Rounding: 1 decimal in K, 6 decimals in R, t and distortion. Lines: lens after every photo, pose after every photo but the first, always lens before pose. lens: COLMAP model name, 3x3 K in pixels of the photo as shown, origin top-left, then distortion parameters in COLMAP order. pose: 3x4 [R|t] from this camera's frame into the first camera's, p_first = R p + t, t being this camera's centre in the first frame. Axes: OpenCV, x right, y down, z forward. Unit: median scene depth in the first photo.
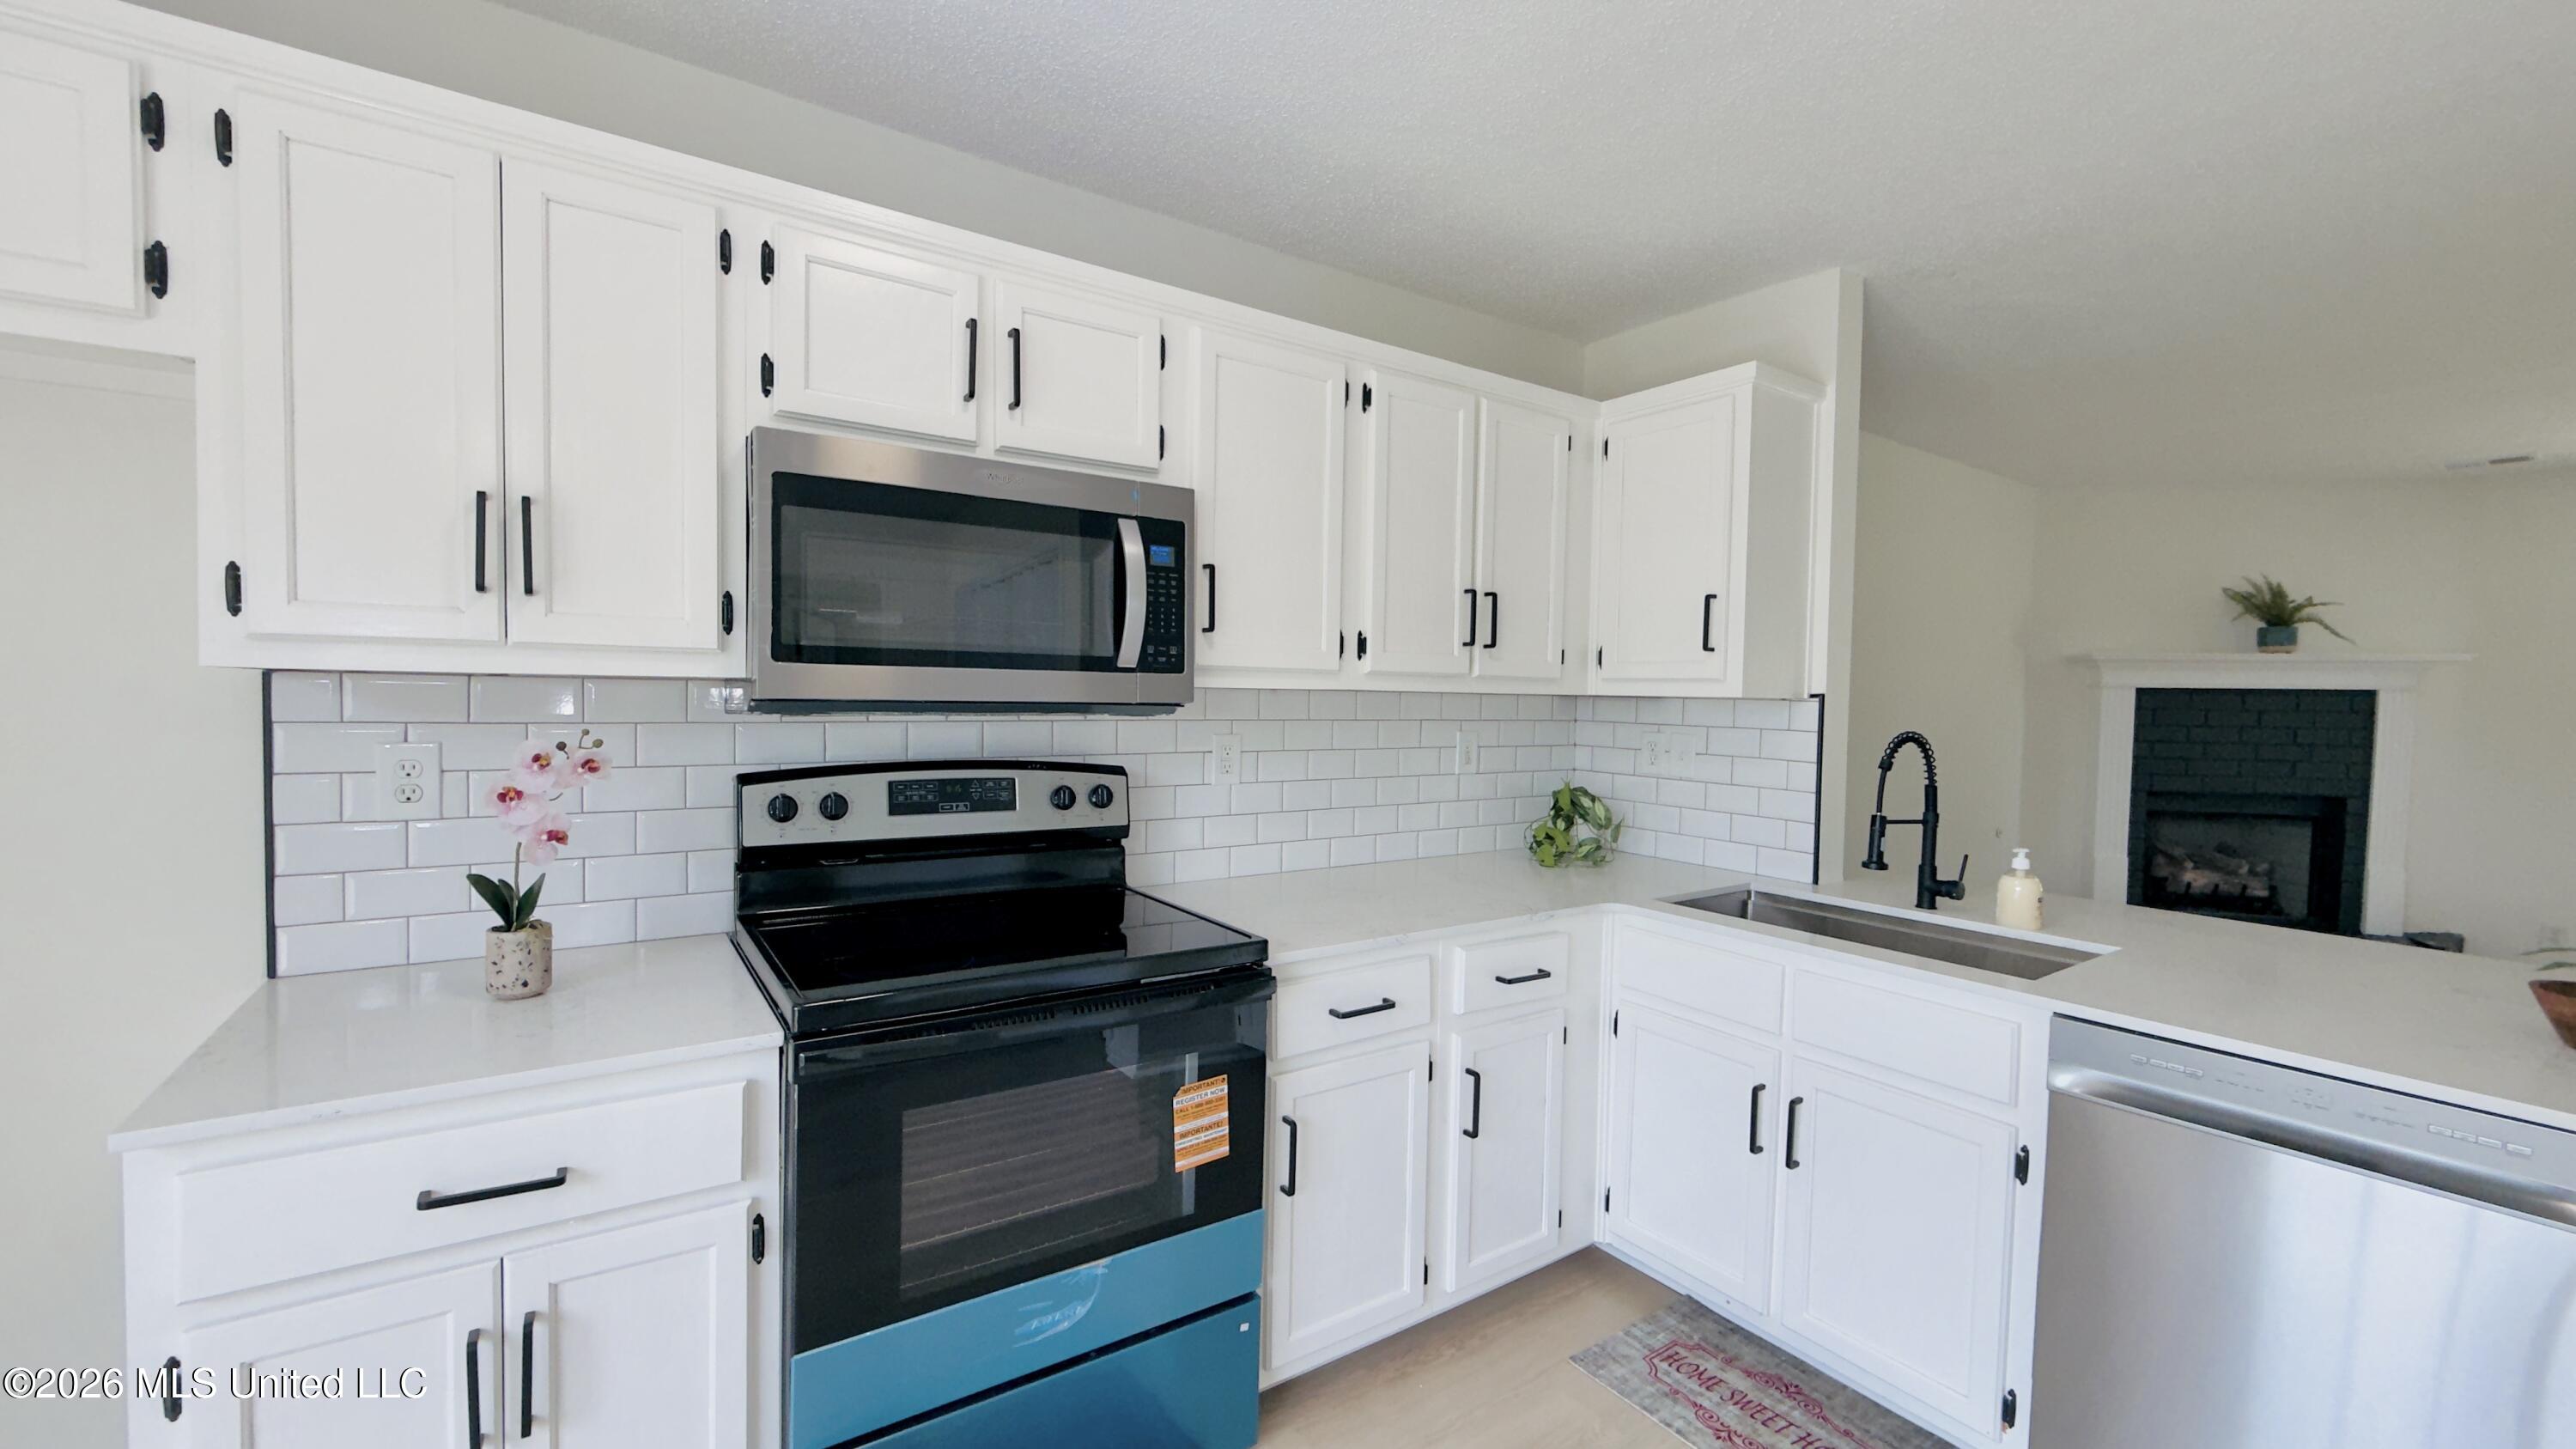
lens RADIAL K [[1024.3, 0, 1278.9], [0, 1024.3, 724.8], [0, 0, 1]] dist [-0.000471, -0.000448]
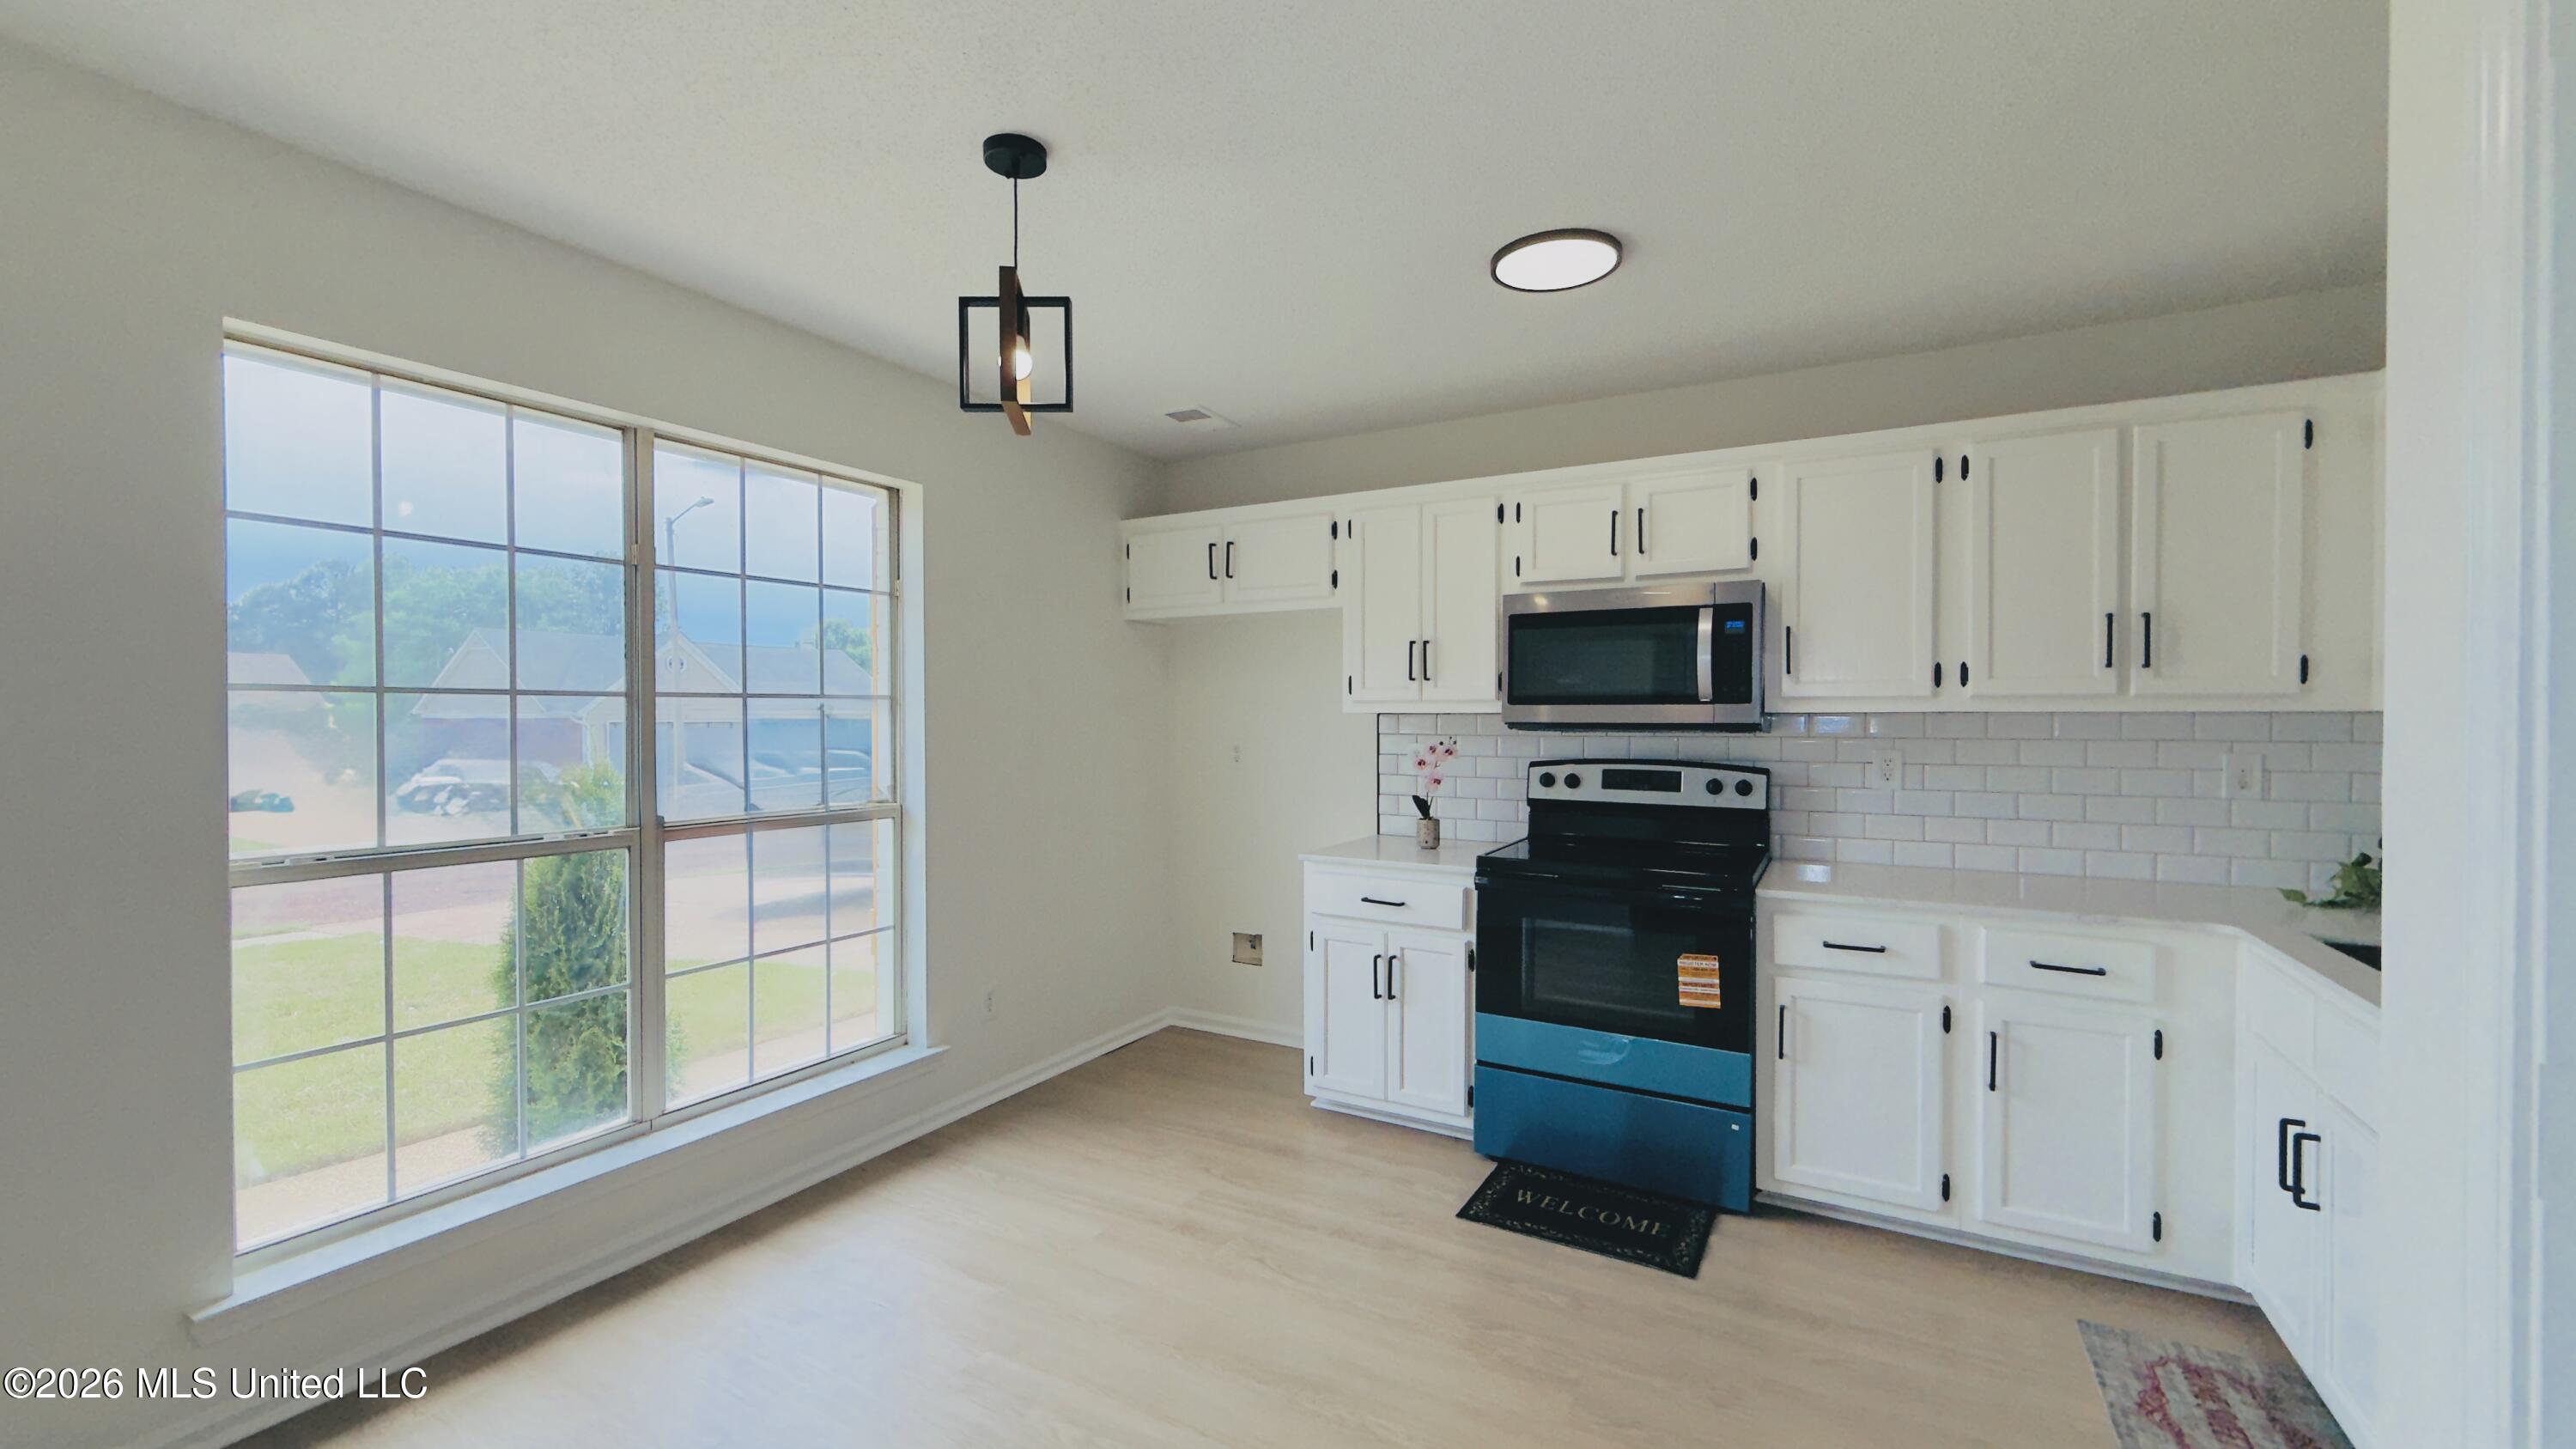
lens RADIAL K [[1024.3, 0, 1278.9], [0, 1024.3, 724.8], [0, 0, 1]] dist [-0.000471, -0.000448]
pose [[0.439377, -0.011716, -0.898226, 0.917131], [-0.022306, 0.999464, -0.023947, 0.031774], [0.898026, 0.030558, 0.438880, -0.268296]]
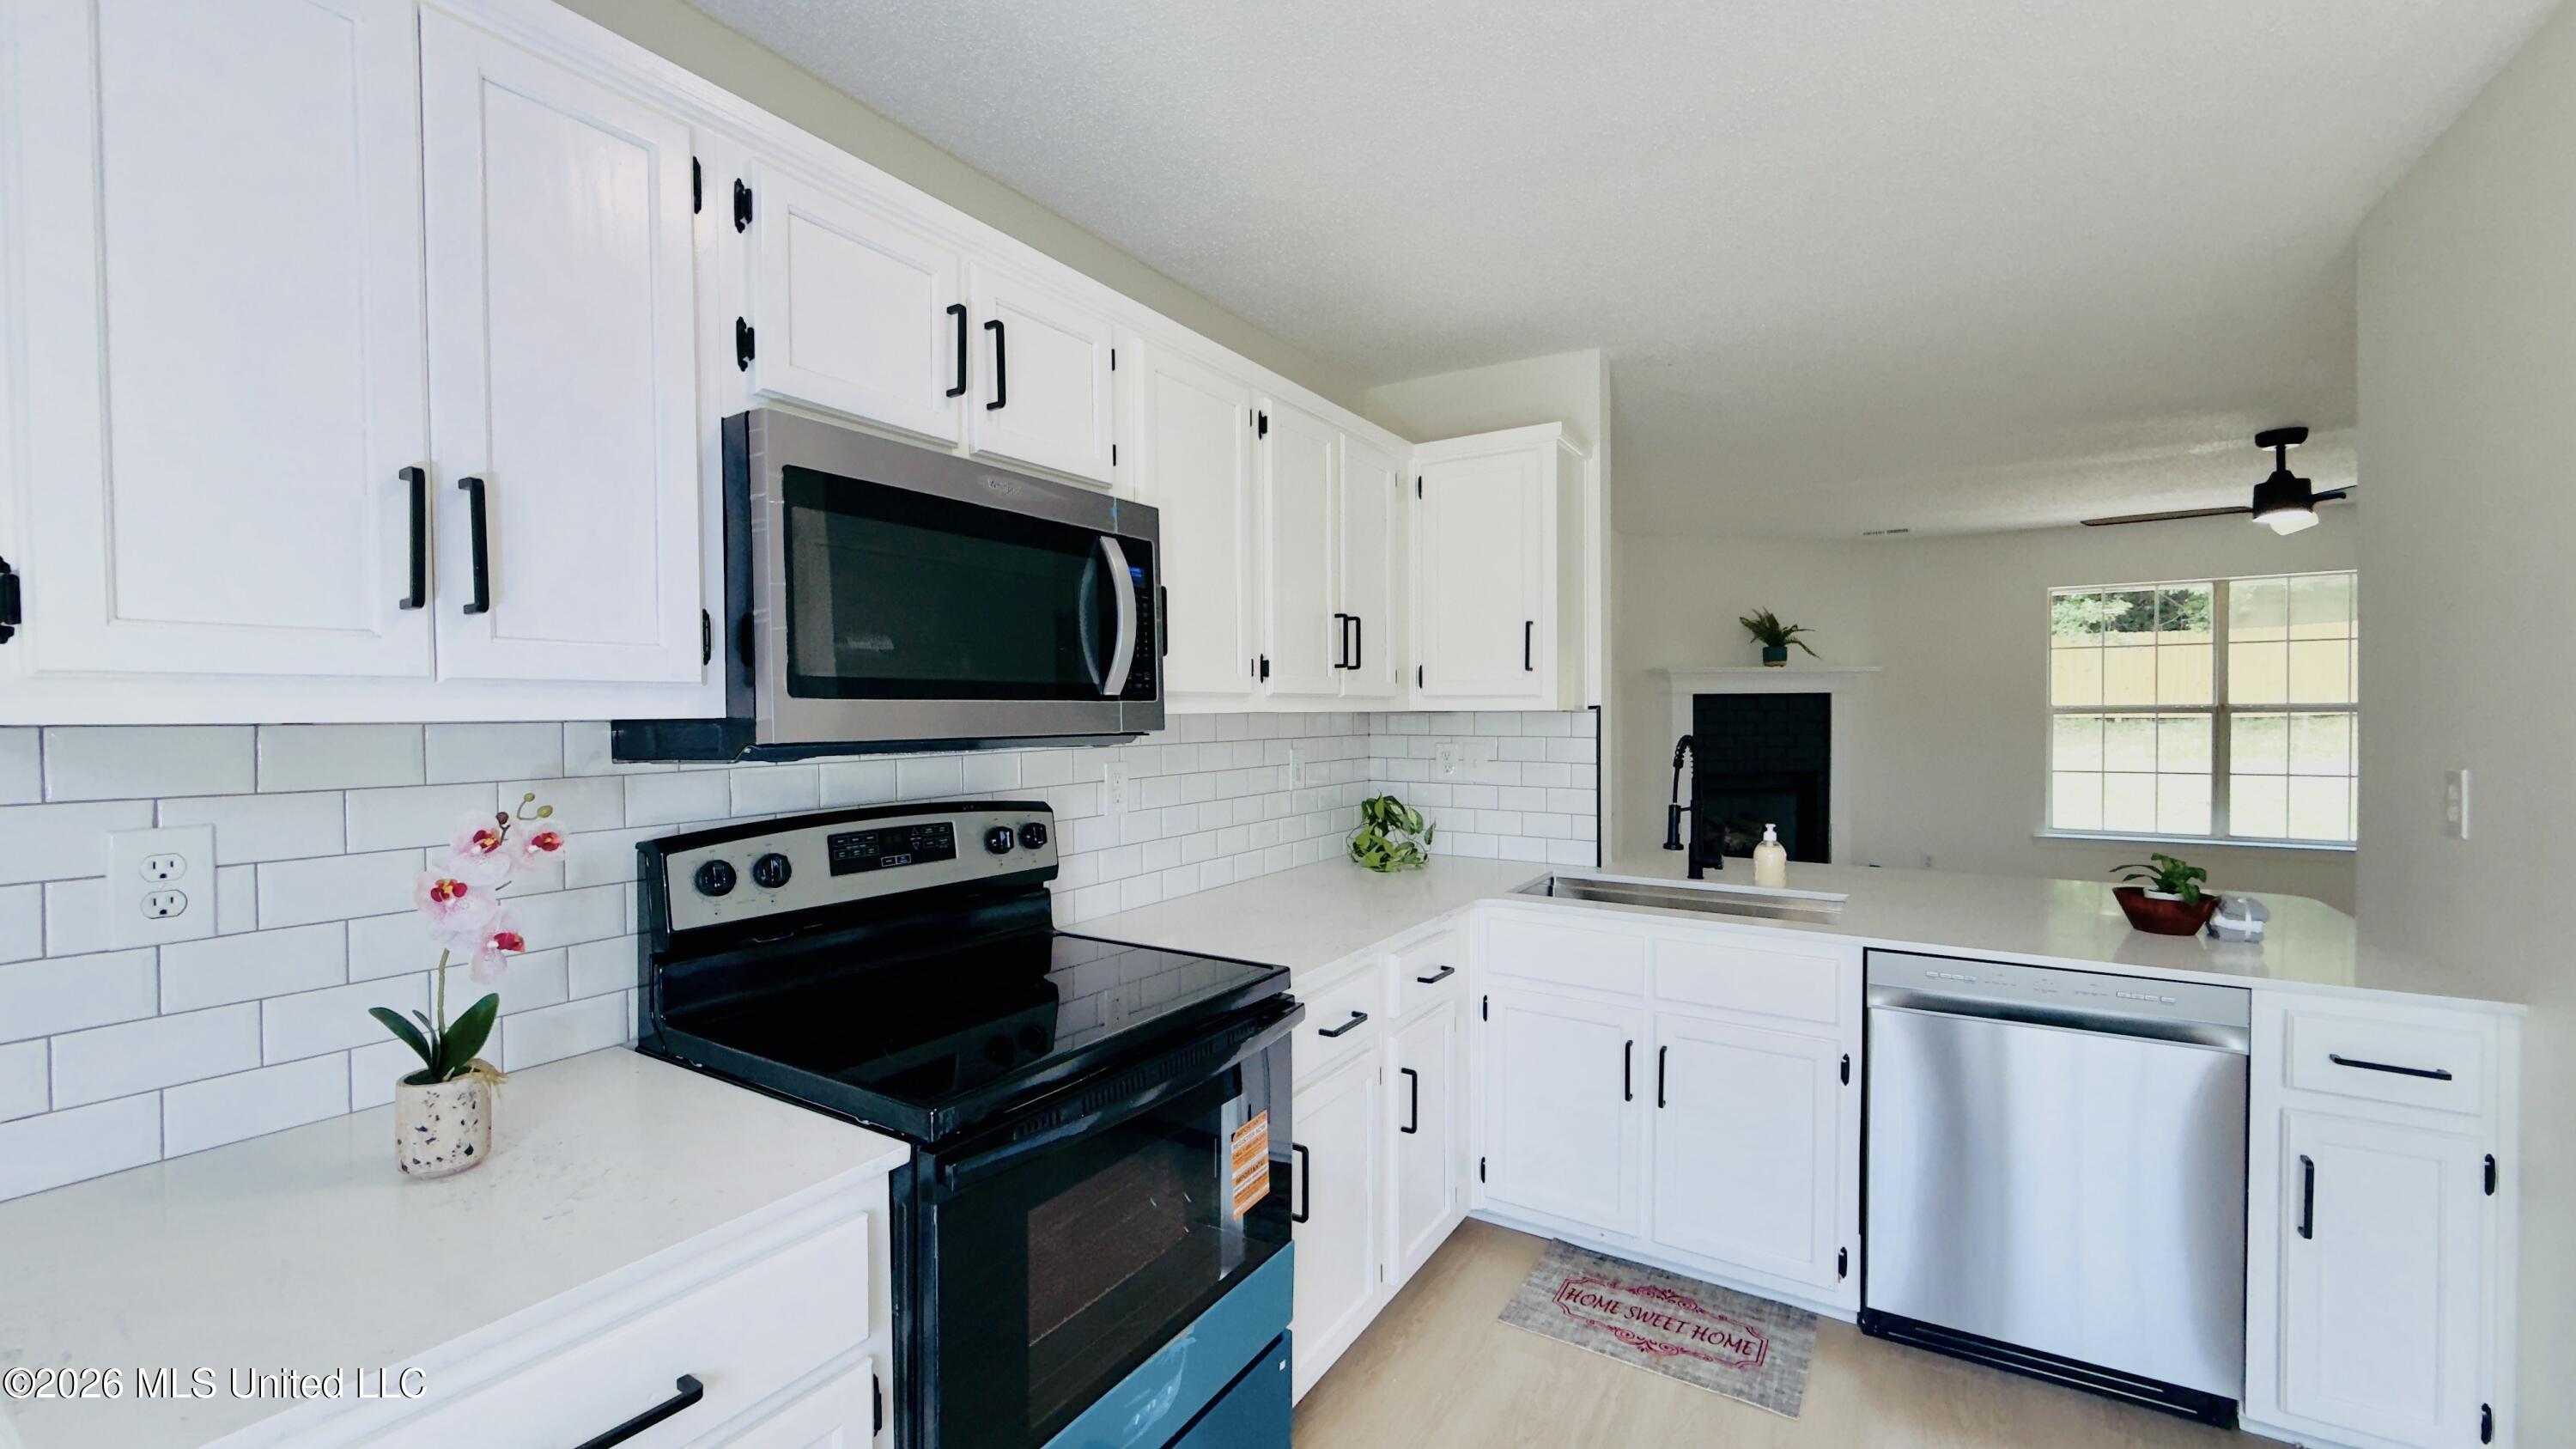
lens RADIAL K [[1024.3, 0, 1278.9], [0, 1024.3, 724.8], [0, 0, 1]] dist [-0.000471, -0.000448]
pose [[0.917741, -0.029973, 0.396048, -0.353847], [0.036243, 0.999308, -0.008354, -0.014561], [-0.395523, 0.022021, 0.918192, 0.076052]]
